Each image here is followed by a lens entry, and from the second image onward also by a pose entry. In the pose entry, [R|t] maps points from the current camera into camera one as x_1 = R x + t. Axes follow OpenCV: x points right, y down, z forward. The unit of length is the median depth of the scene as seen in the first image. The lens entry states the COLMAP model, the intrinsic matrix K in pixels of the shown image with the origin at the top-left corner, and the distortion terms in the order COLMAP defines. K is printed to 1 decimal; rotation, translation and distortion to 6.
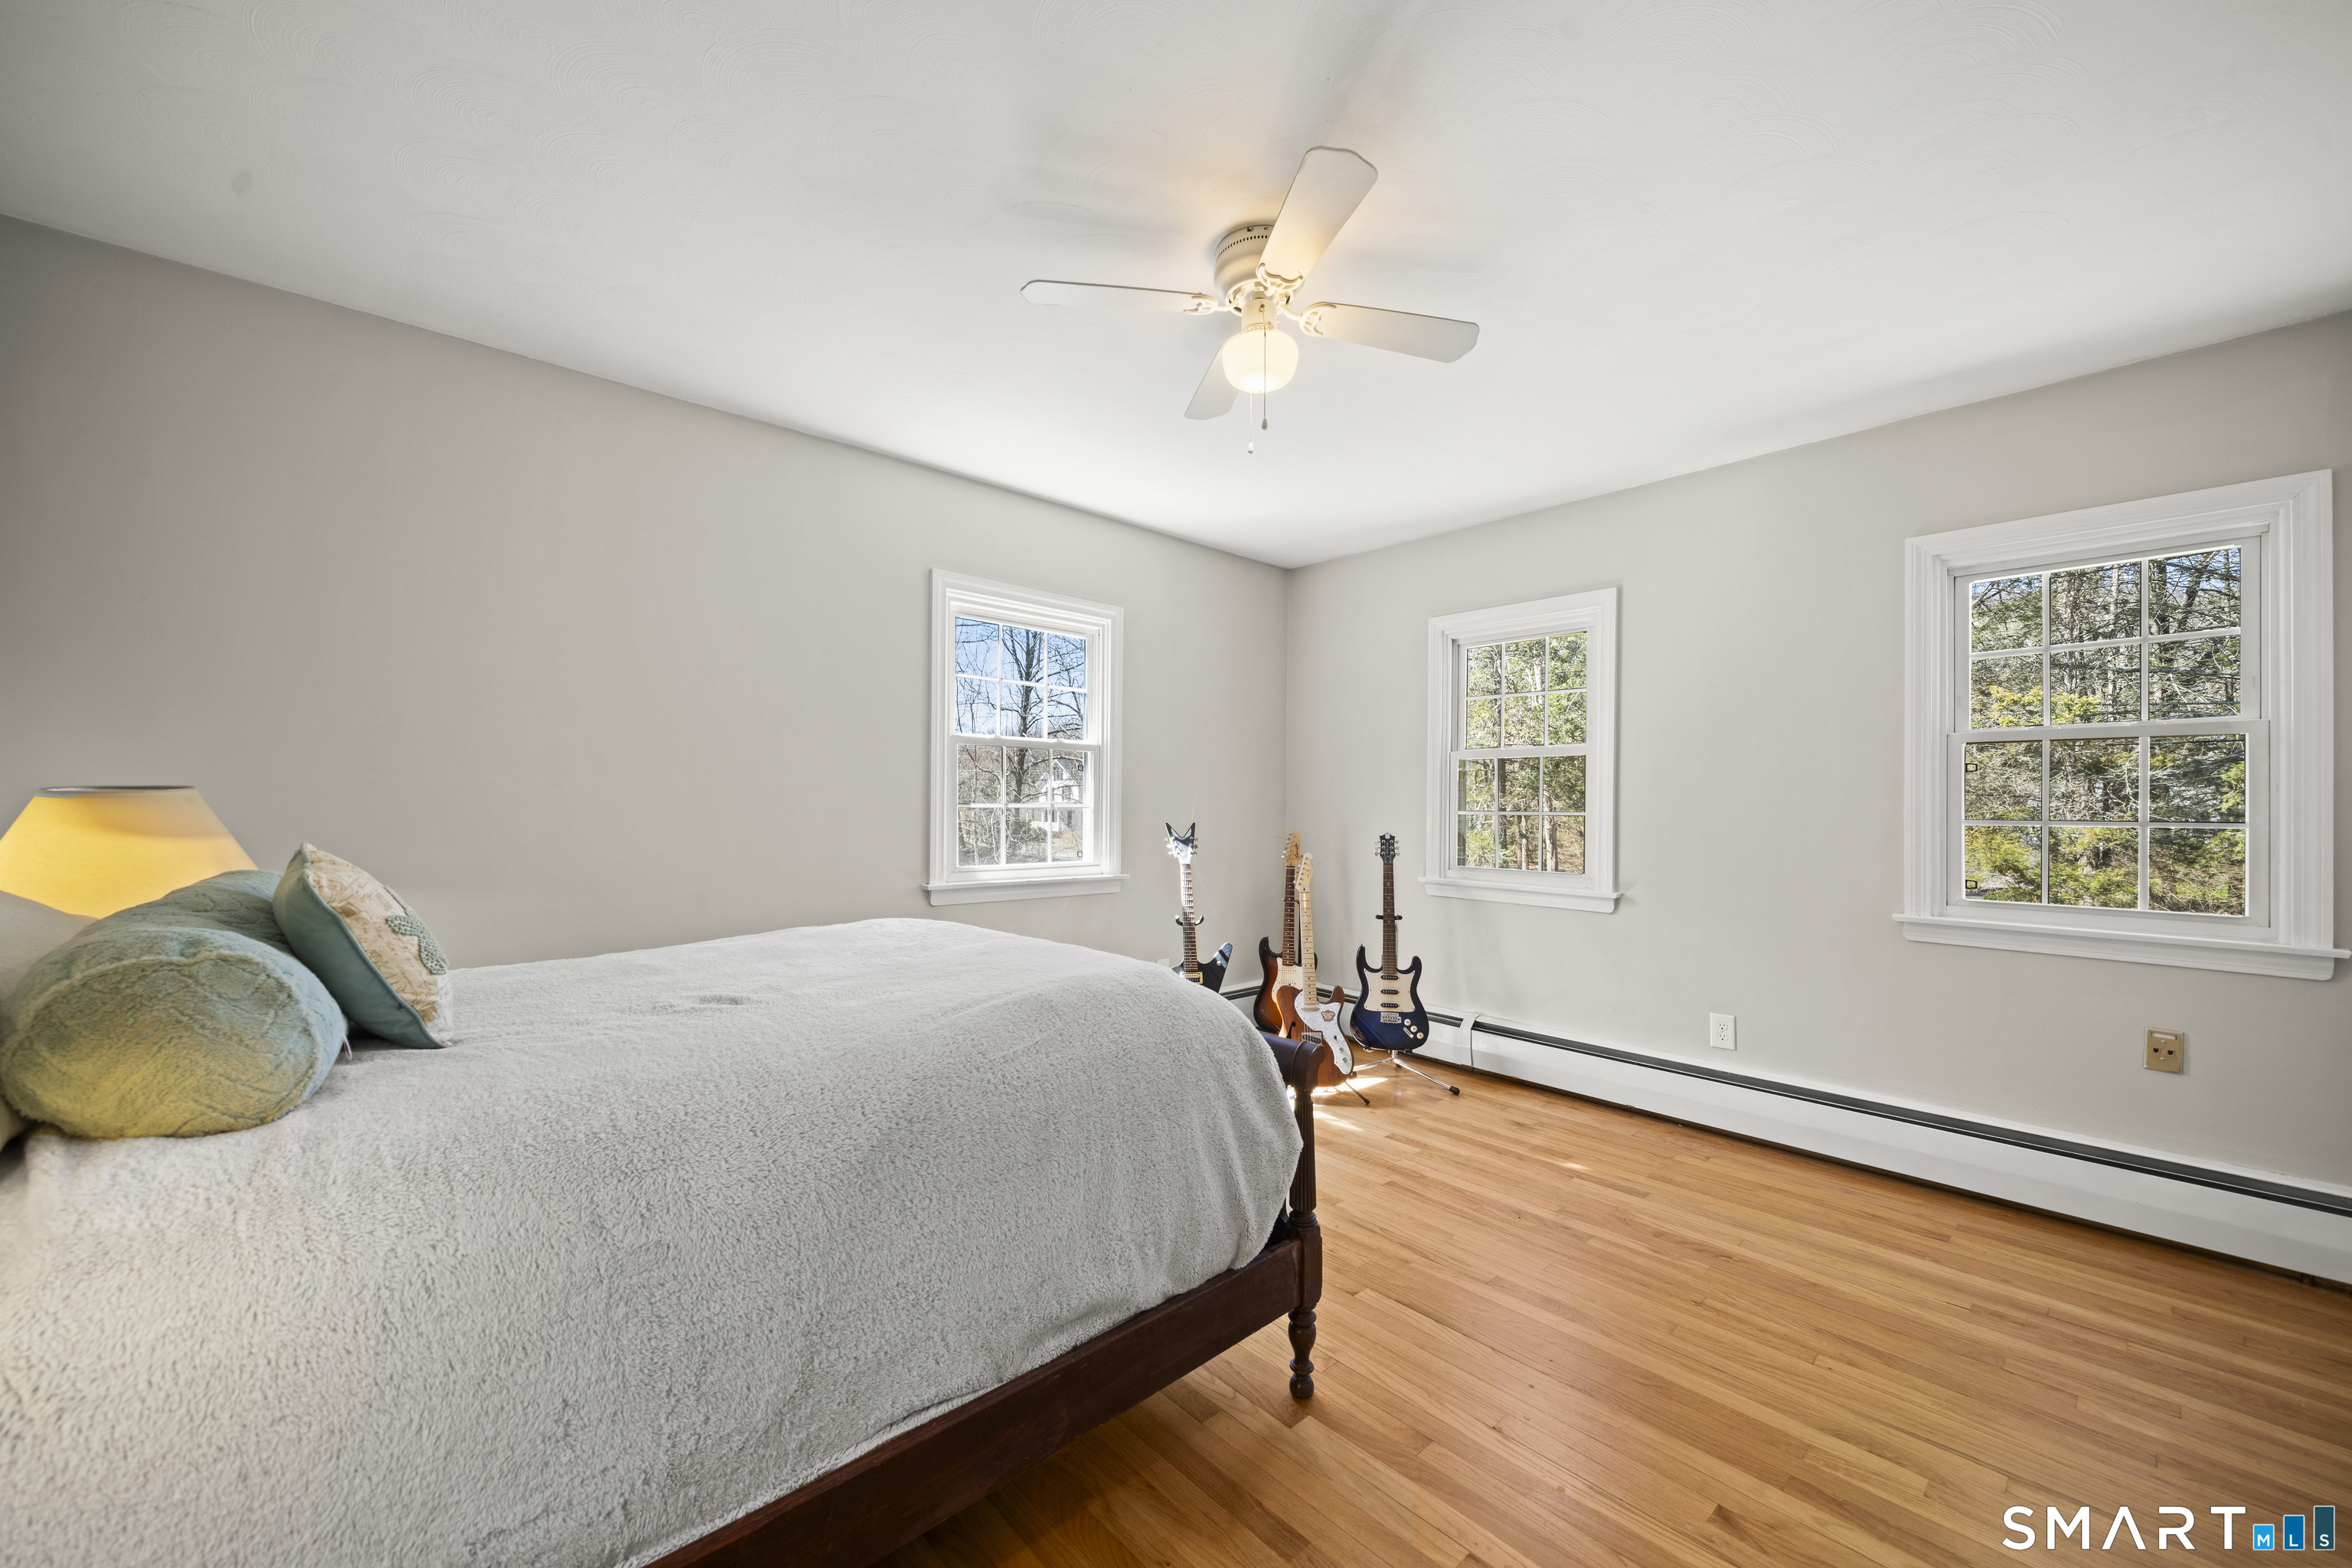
lens RADIAL K [[887.6, 0, 1177.1], [0, 887.6, 797.0], [0, 0, 1]] dist [0.000192, 0.000012]
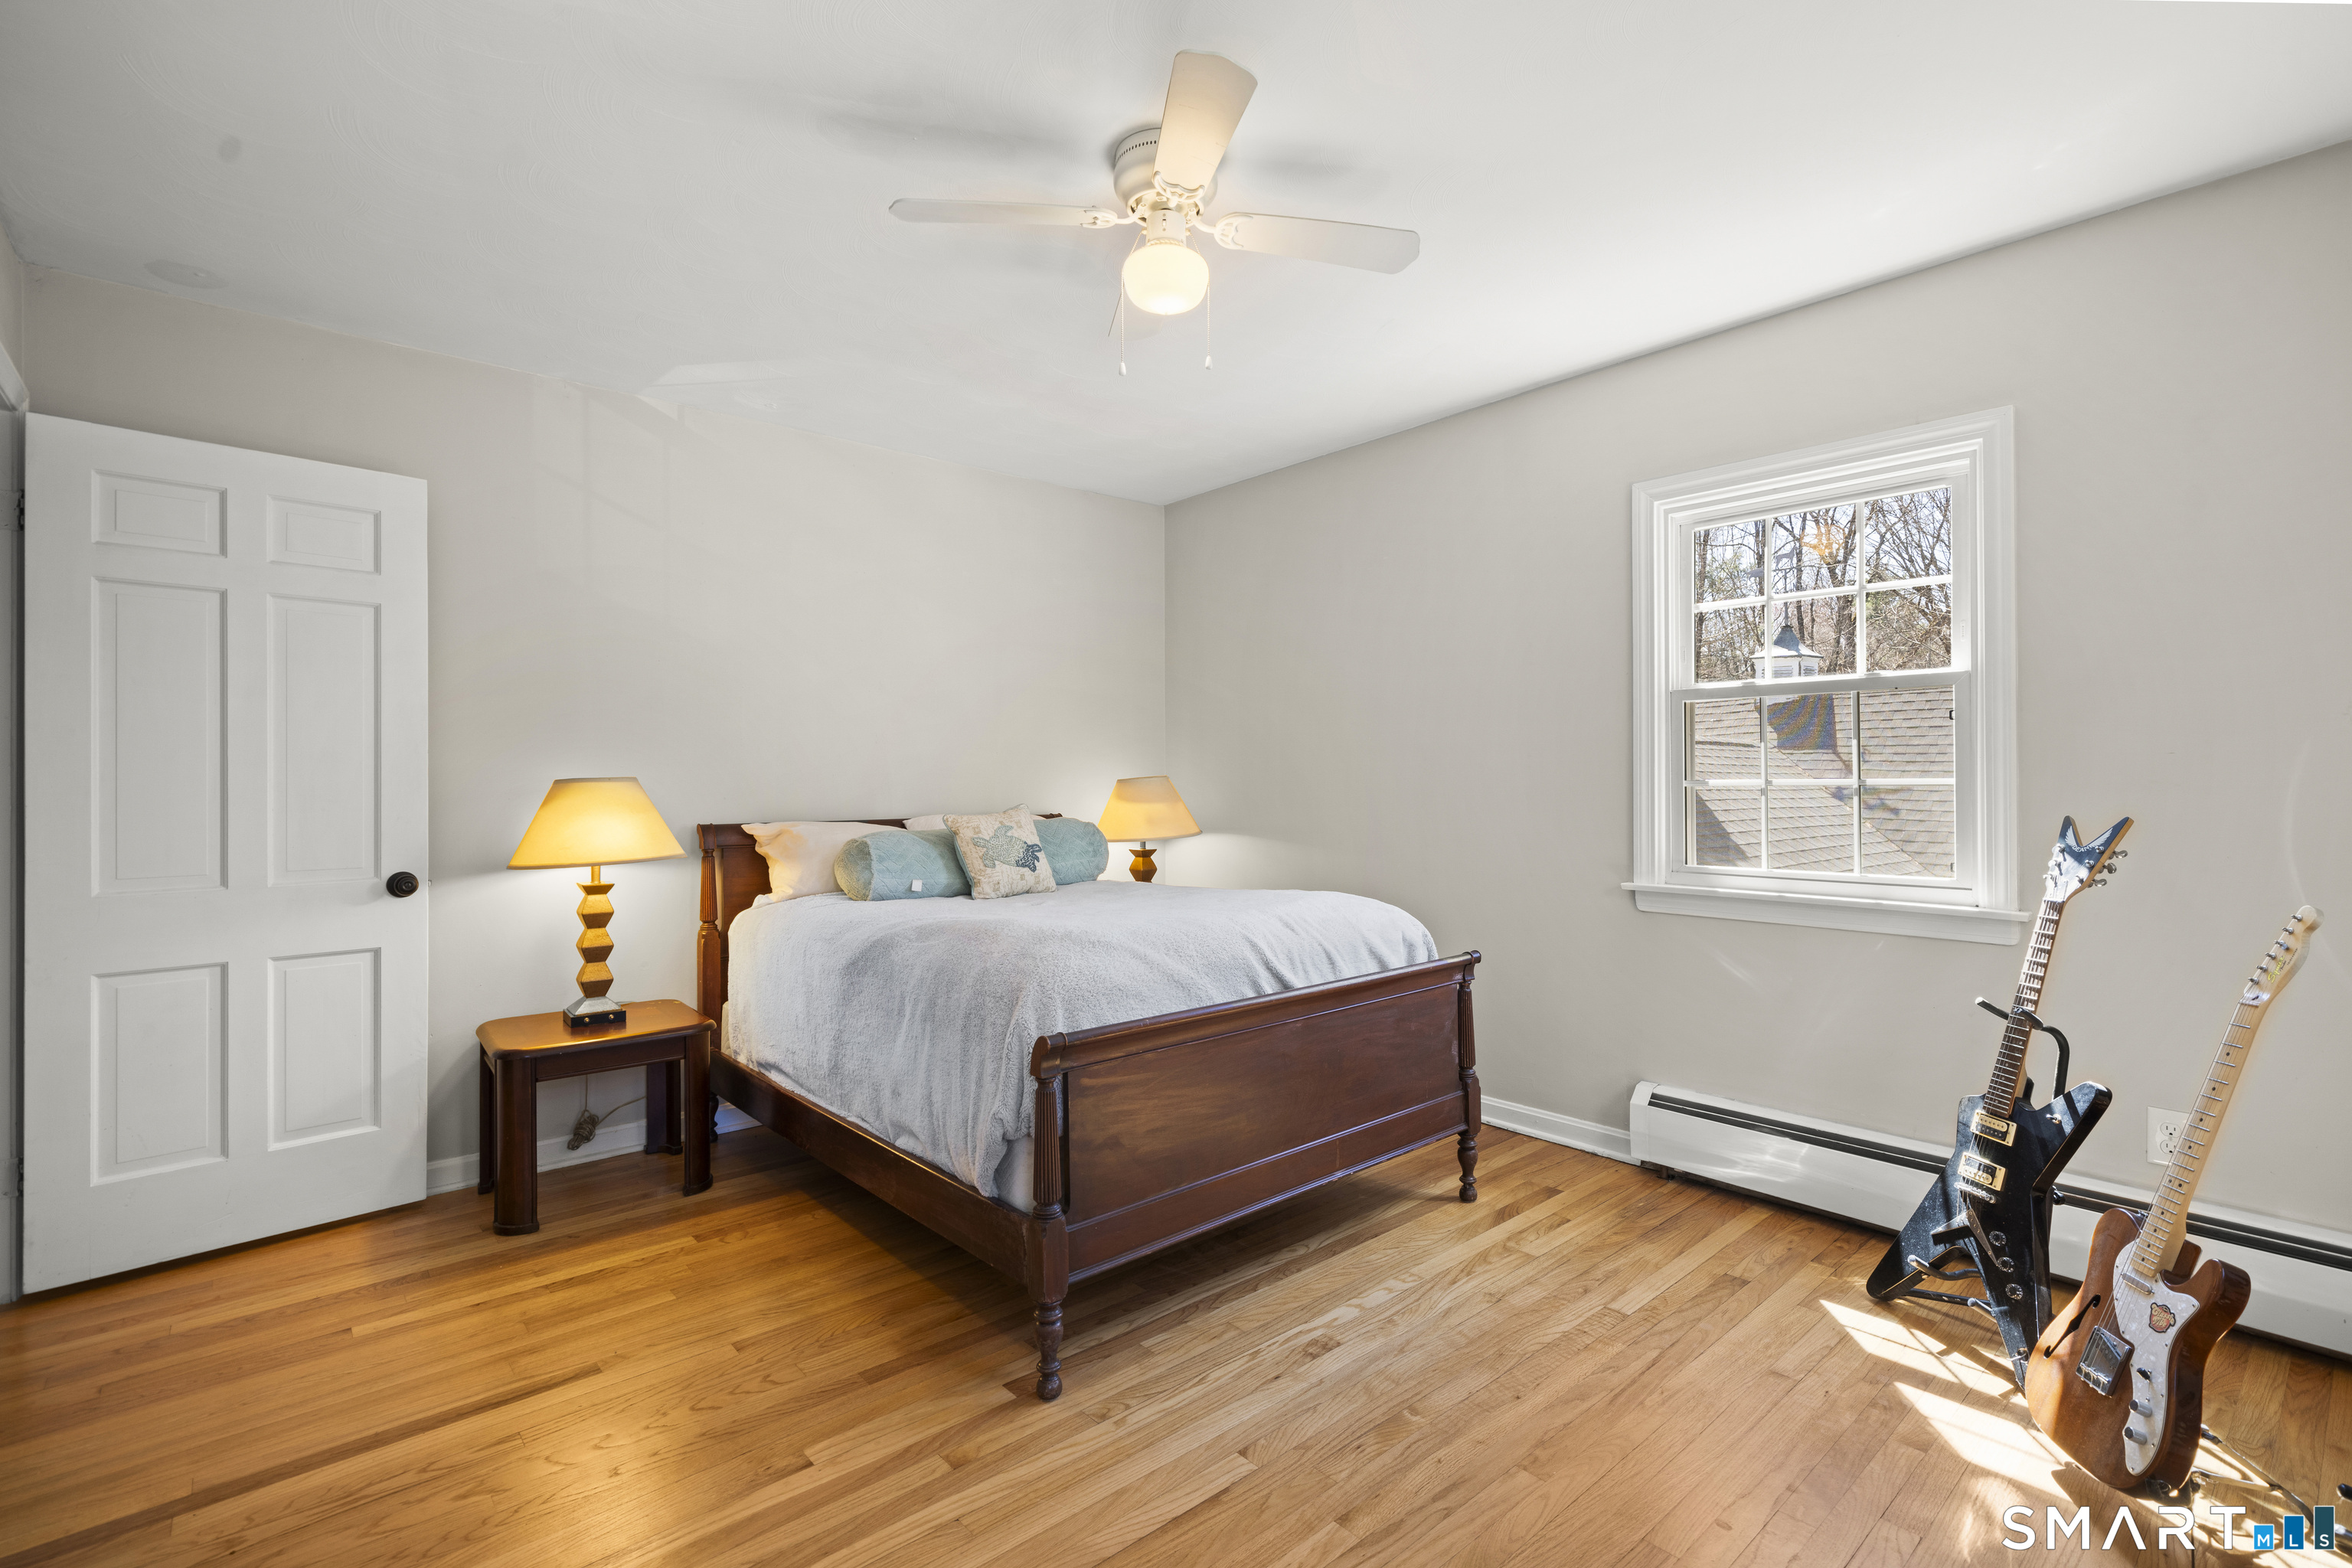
lens RADIAL K [[1061.8, 0, 1192.8], [0, 1061.8, 778.8], [0, 0, 1]] dist [-0.000082, 0.000000]
pose [[-0.018896, -0.012811, -0.999739, 0.659836], [0.013815, 0.999819, -0.013073, 0.011226], [0.999726, -0.014059, -0.018716, 0.604653]]
